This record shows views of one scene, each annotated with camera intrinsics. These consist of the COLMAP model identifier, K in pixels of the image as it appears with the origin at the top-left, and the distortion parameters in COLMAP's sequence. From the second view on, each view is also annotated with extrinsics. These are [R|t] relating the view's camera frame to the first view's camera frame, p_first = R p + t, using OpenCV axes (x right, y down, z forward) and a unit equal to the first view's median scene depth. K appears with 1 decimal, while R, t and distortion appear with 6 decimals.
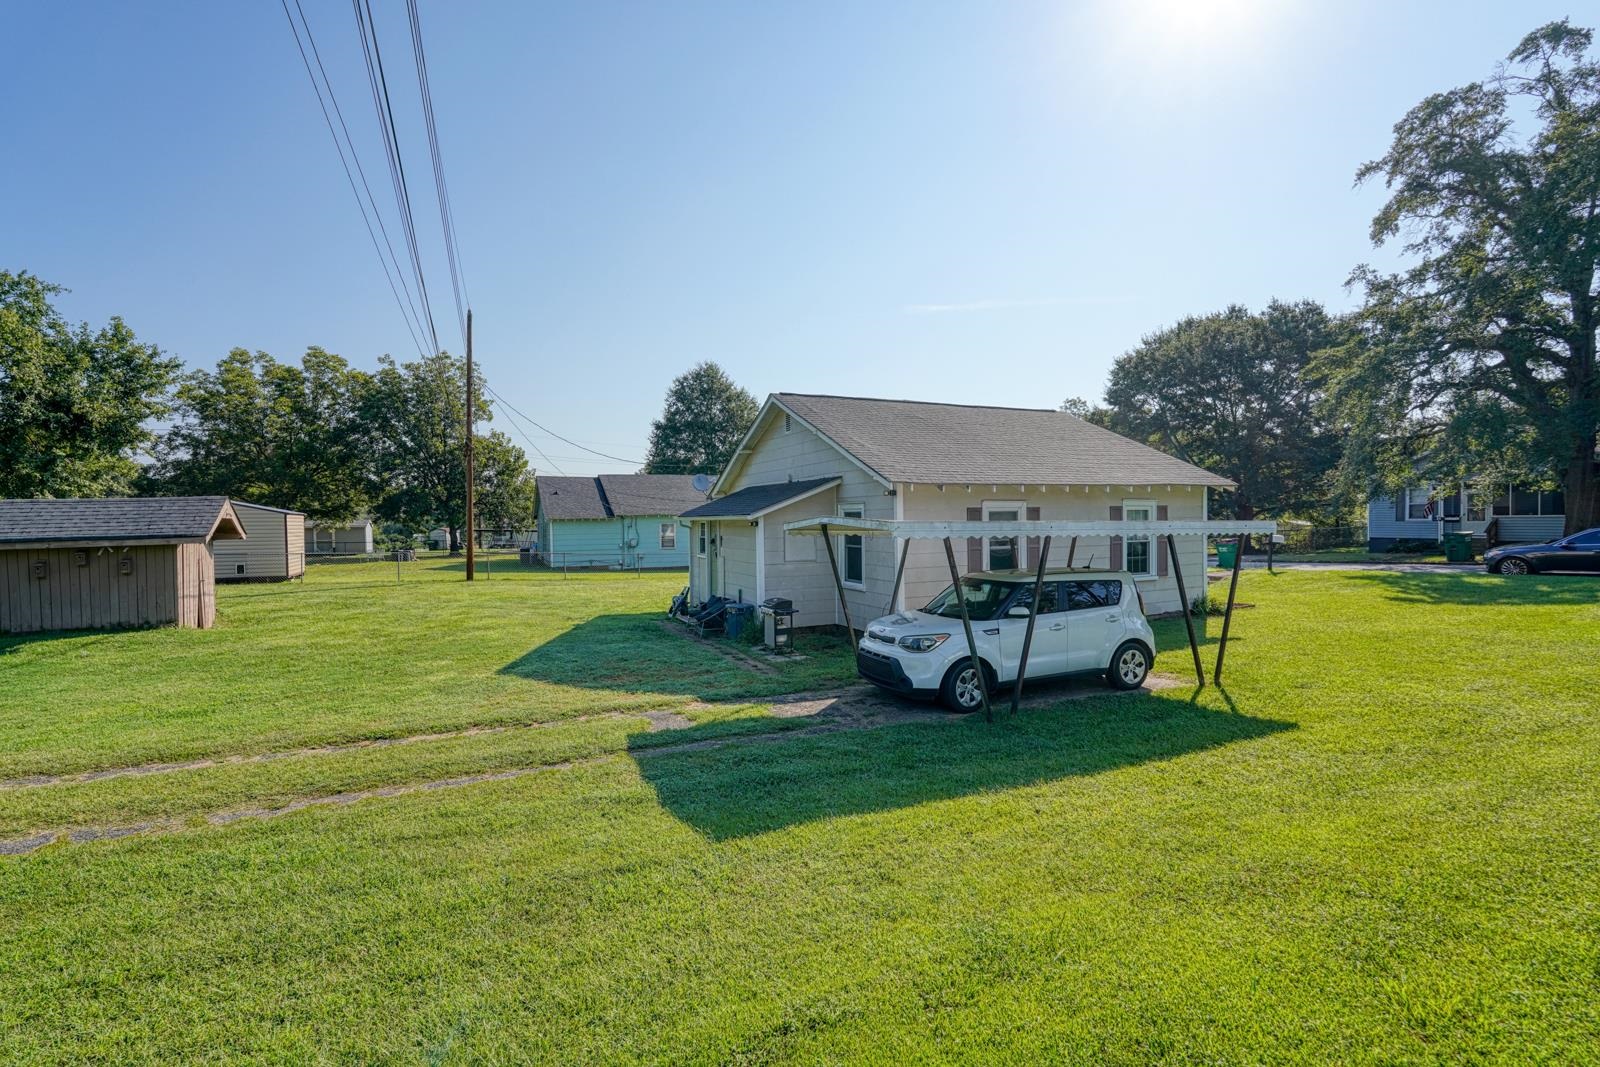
lens RADIAL K [[706.3, 0, 796.8], [0, 706.3, 532.3], [0, 0, 1]] dist [-0.015327, 0.007076]
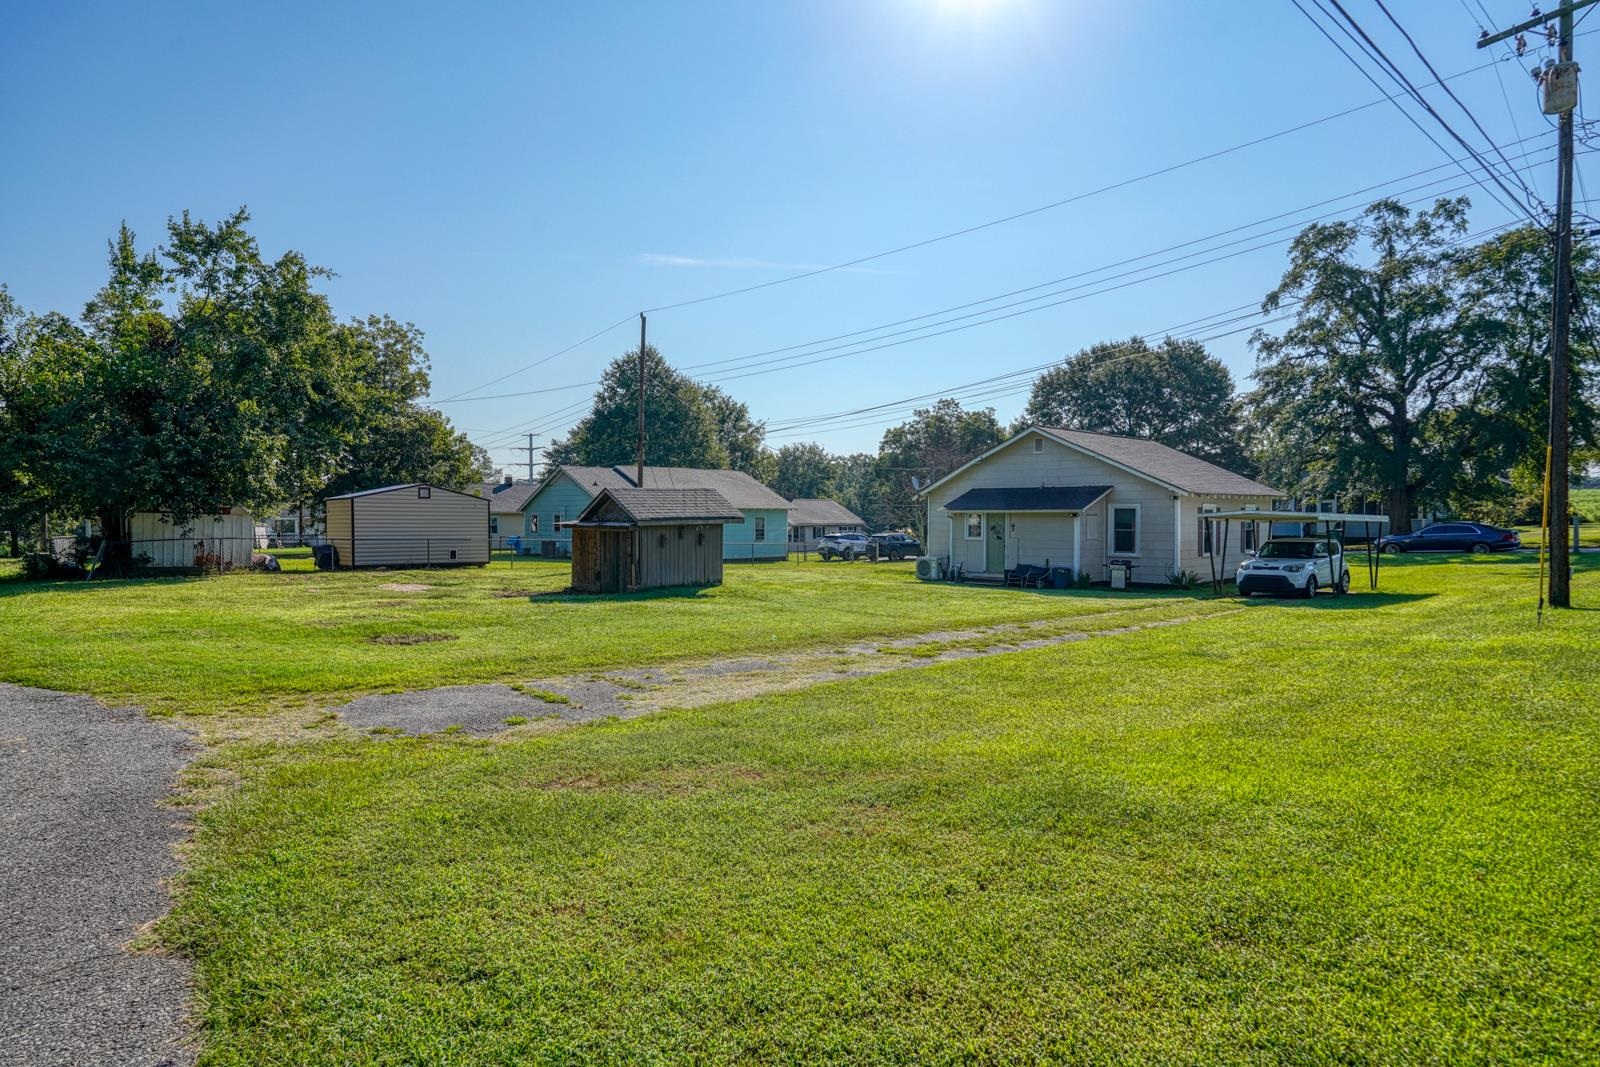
lens RADIAL K [[876.3, 0, 801.4], [0, 876.3, 531.3], [0, 0, 1]] dist [-0.003325, 0.000385]
pose [[0.942693, 0.007686, 0.333573, -0.637997], [-0.006066, 0.999964, -0.005901, 0.019797], [-0.333606, 0.003539, 0.942706, -0.310268]]
